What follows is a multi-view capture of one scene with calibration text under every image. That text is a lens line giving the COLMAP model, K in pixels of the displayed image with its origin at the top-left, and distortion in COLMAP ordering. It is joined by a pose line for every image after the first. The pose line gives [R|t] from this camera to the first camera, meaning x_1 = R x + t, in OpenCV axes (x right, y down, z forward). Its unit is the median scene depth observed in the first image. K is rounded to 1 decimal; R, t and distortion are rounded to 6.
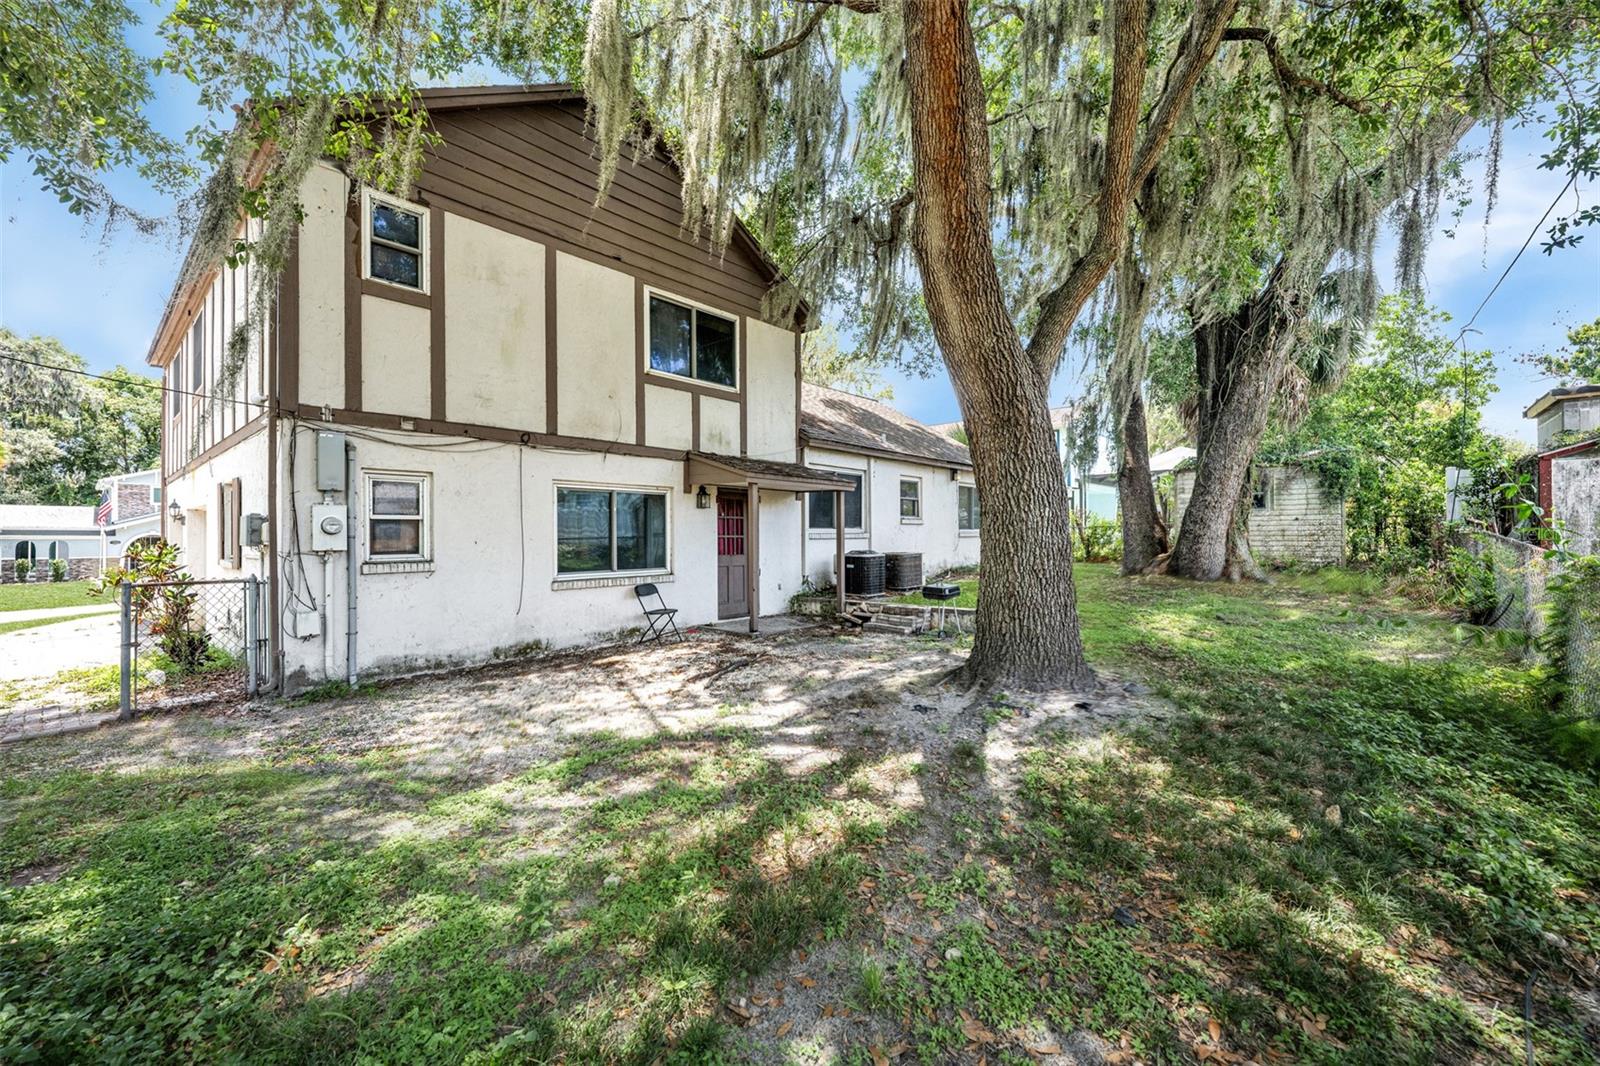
lens RADIAL K [[640.9, 0, 788.8], [0, 640.9, 531.1], [0, 0, 1]] dist [-0.001764, -0.000136]
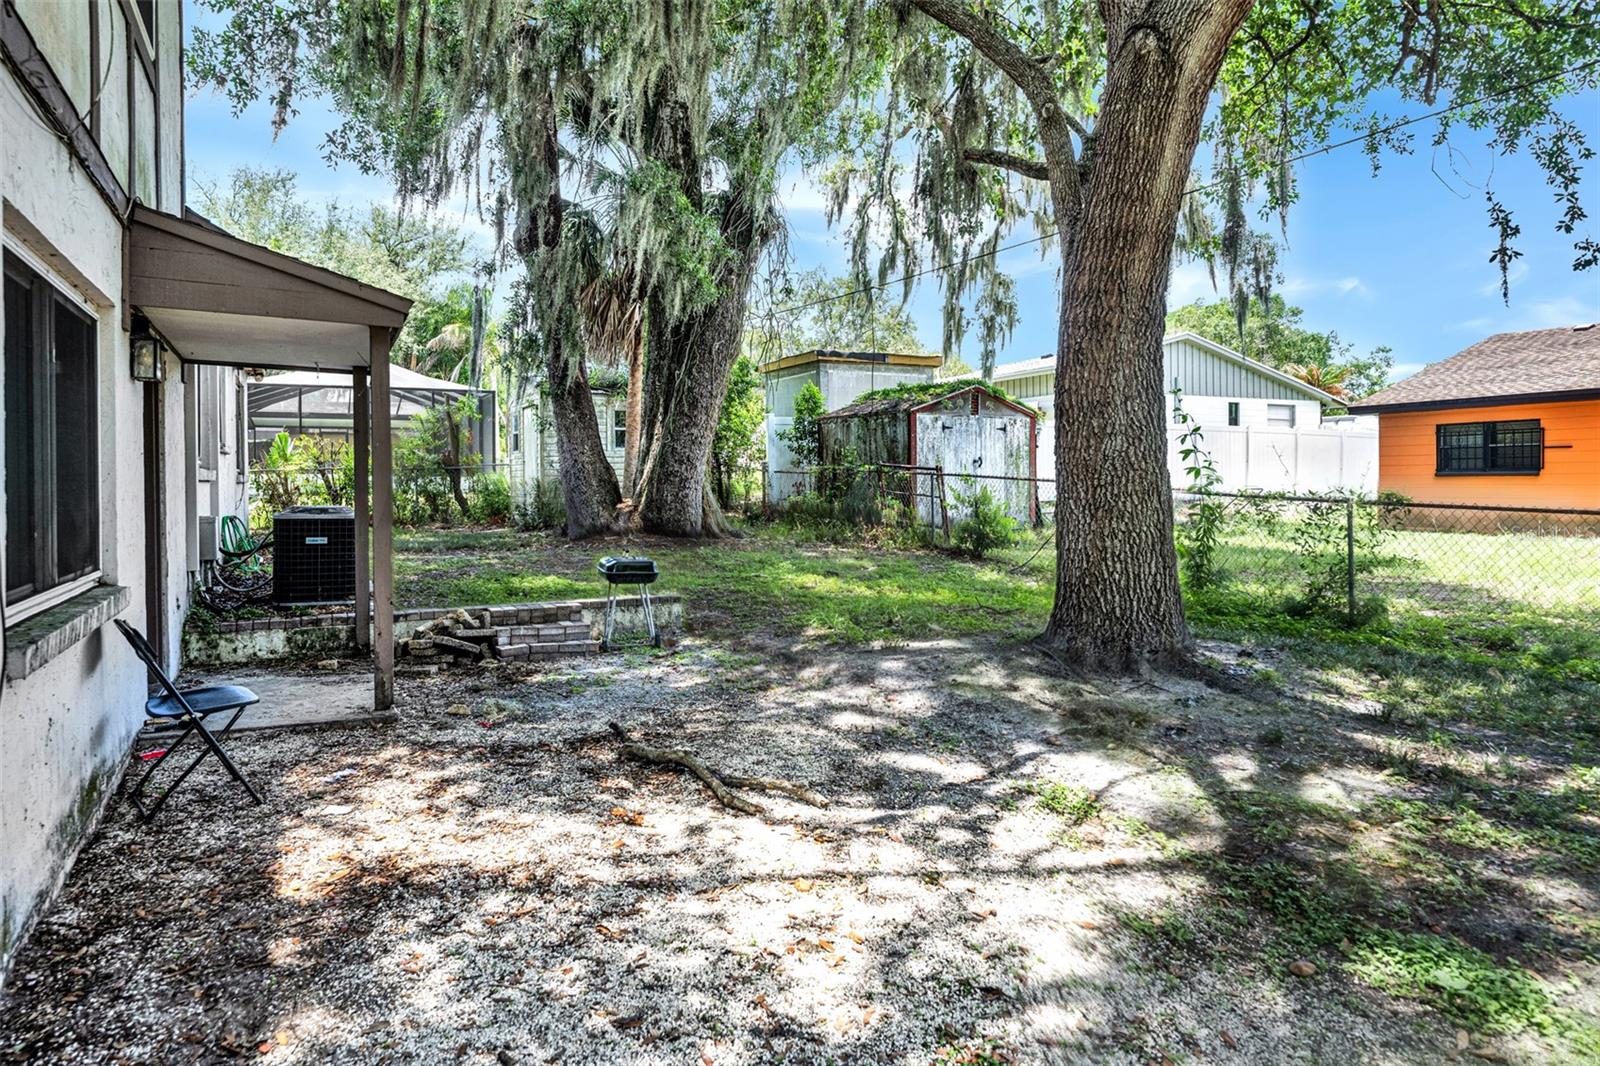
lens RADIAL K [[973.9, 0, 800.3], [0, 973.9, 499.2], [0, 0, 1]] dist [-0.000241, -0.000168]
pose [[0.357909, -0.011817, 0.933682, -0.845800], [-0.003864, 0.999893, 0.014136, 0.030180], [-0.933749, -0.008667, 0.357825, 0.878093]]
